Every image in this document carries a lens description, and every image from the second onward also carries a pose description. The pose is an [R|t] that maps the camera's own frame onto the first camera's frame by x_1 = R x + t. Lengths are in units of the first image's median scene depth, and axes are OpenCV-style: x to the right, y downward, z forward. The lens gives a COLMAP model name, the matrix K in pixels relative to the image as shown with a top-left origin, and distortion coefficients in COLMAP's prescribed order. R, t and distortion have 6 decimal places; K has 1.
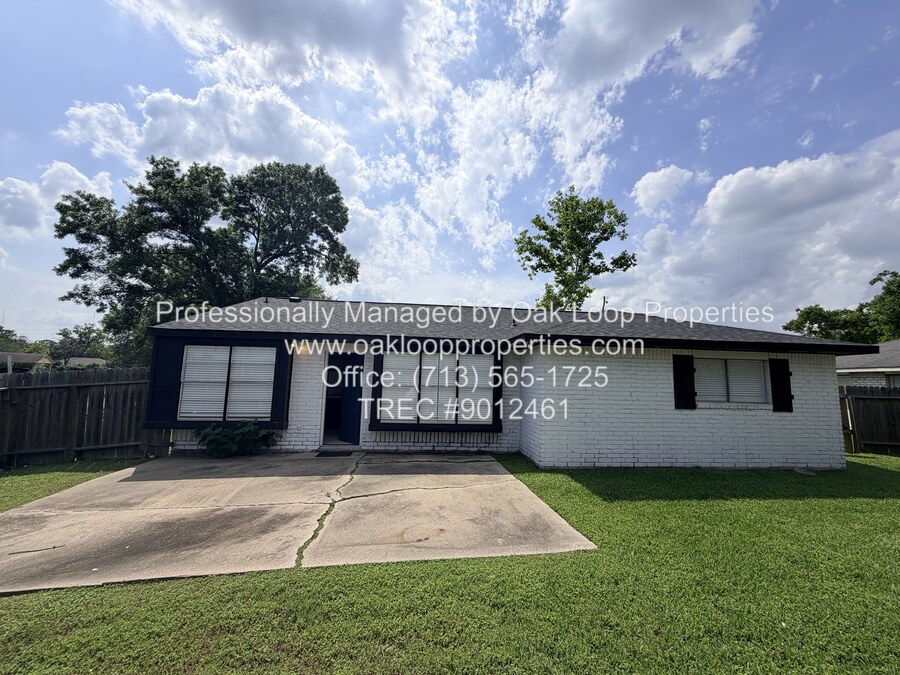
lens RADIAL K [[343.1, 0, 450.0], [0, 343.1, 337.5], [0, 0, 1]] dist [0.000555, 0.000143]
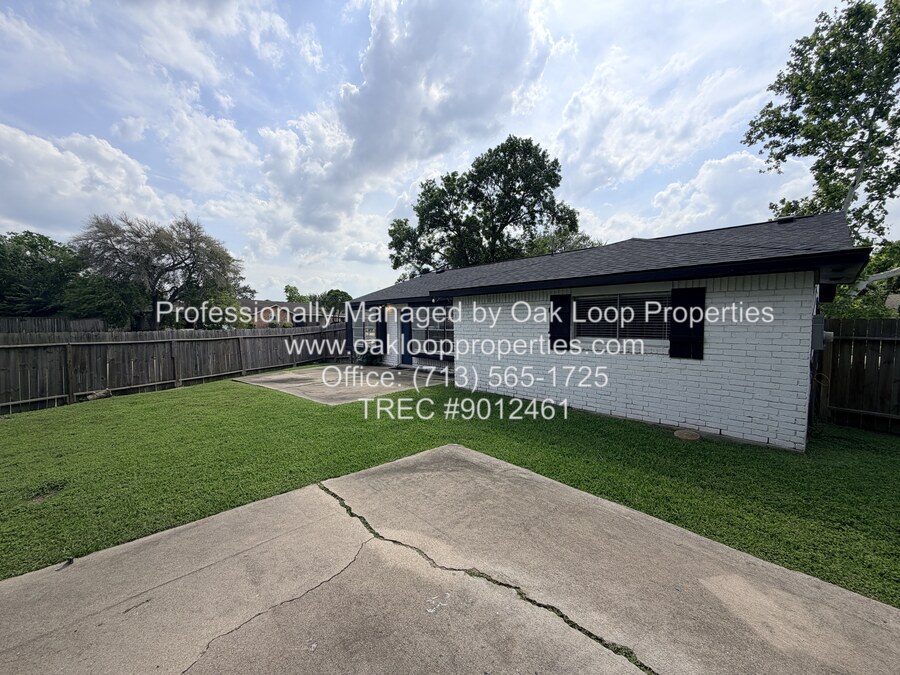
lens RADIAL K [[358.6, 0, 450.0], [0, 358.6, 337.5], [0, 0, 1]] dist [-0.000466, 0.000287]
pose [[0.621128, 0.008806, -0.783660, 0.607821], [0.102941, 0.990357, 0.092720, 0.020684], [0.776919, -0.138262, 0.614231, 0.053695]]
